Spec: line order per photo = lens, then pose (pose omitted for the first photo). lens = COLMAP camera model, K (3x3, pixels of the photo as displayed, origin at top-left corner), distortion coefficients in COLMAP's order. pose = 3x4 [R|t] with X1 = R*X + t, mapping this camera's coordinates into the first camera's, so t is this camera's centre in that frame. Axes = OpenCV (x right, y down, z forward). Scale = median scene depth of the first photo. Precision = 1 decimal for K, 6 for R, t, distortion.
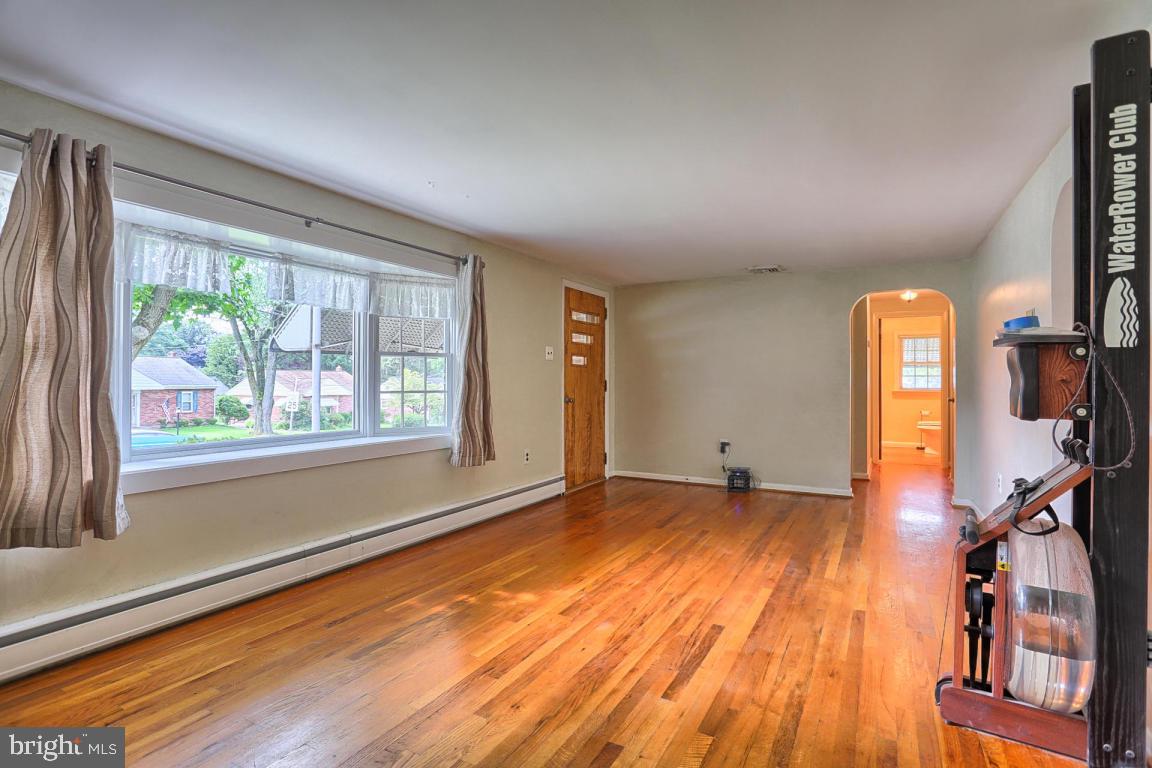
lens RADIAL K [[579.8, 0, 576.0], [0, 579.8, 384.0], [0, 0, 1]] dist [-0.071287, 0.035070]
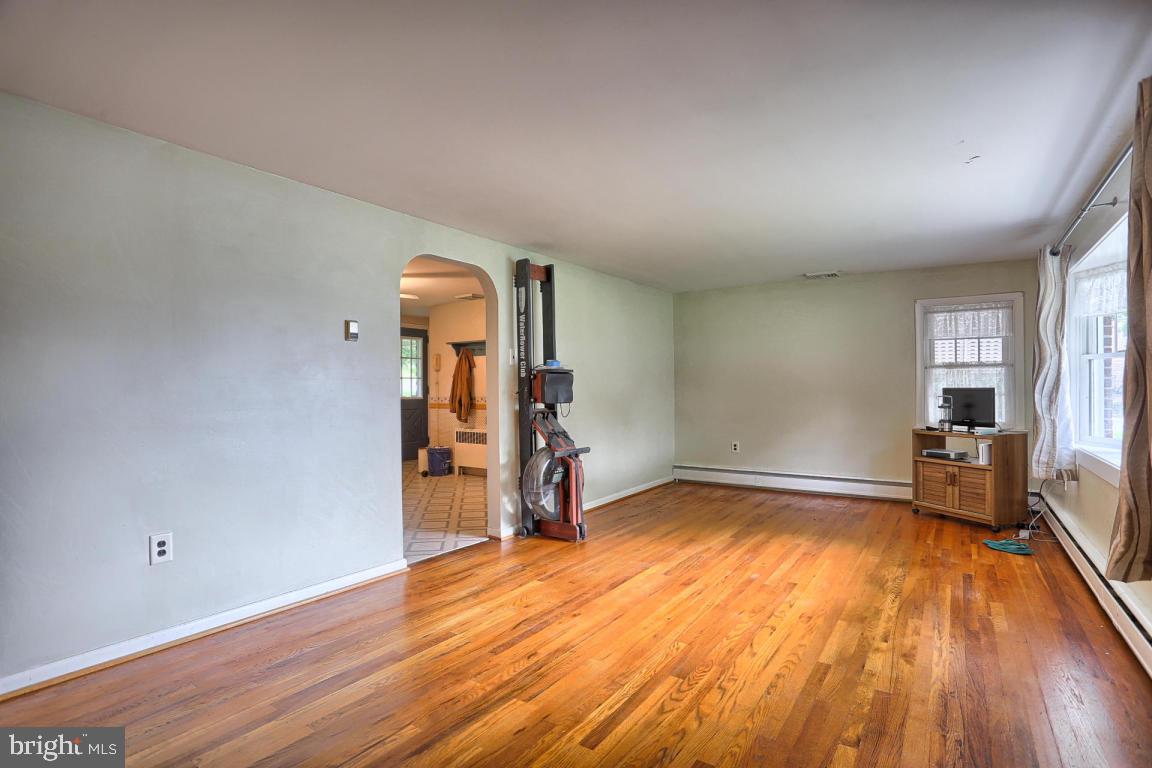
lens RADIAL K [[579.8, 0, 576.0], [0, 579.8, 384.0], [0, 0, 1]] dist [-0.071287, 0.035070]
pose [[-0.994253, 0.006558, 0.106855, 0.237241], [0.006516, 0.999978, -0.000741, -0.011186], [-0.106857, -0.000040, -0.994274, 1.779083]]
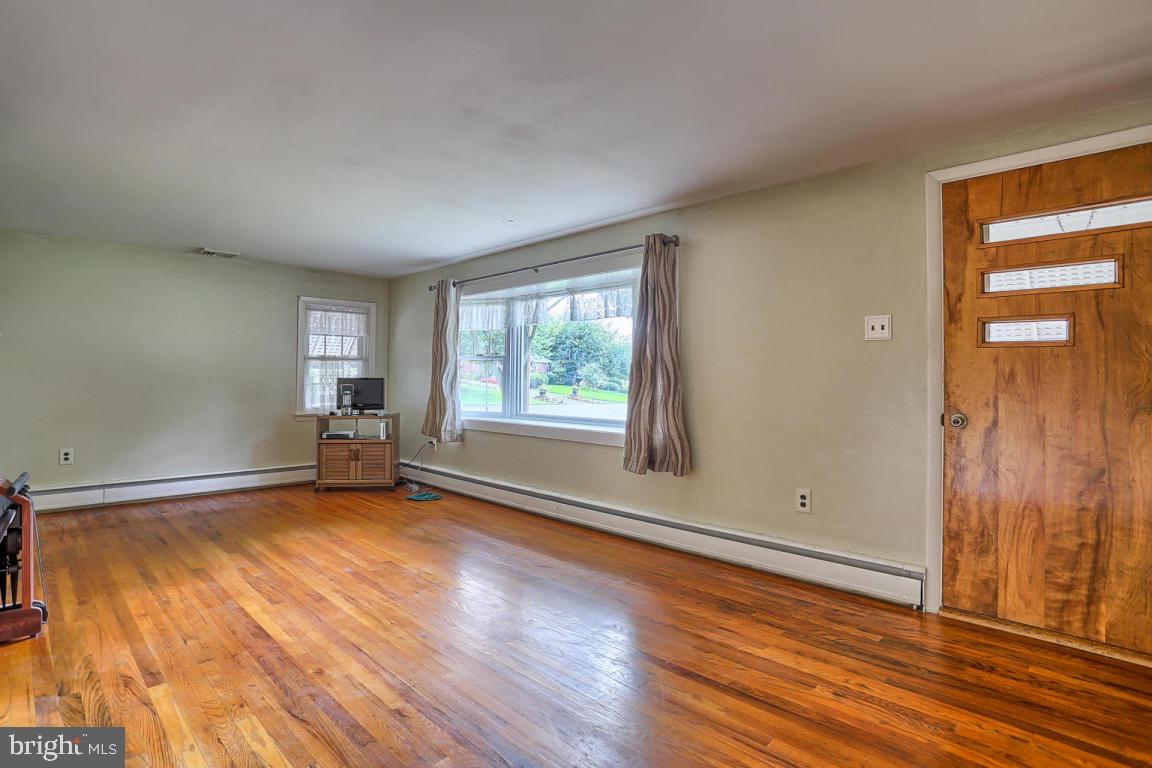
lens RADIAL K [[575.3, 0, 587.6], [0, 575.3, 370.6], [0, 0, 1]] dist [-0.077517, 0.032404]
pose [[-0.267435, -0.013245, -0.963485, 0.847927], [-0.010894, 0.999883, -0.010722, -0.007211], [0.963514, 0.007629, -0.267548, 1.401977]]
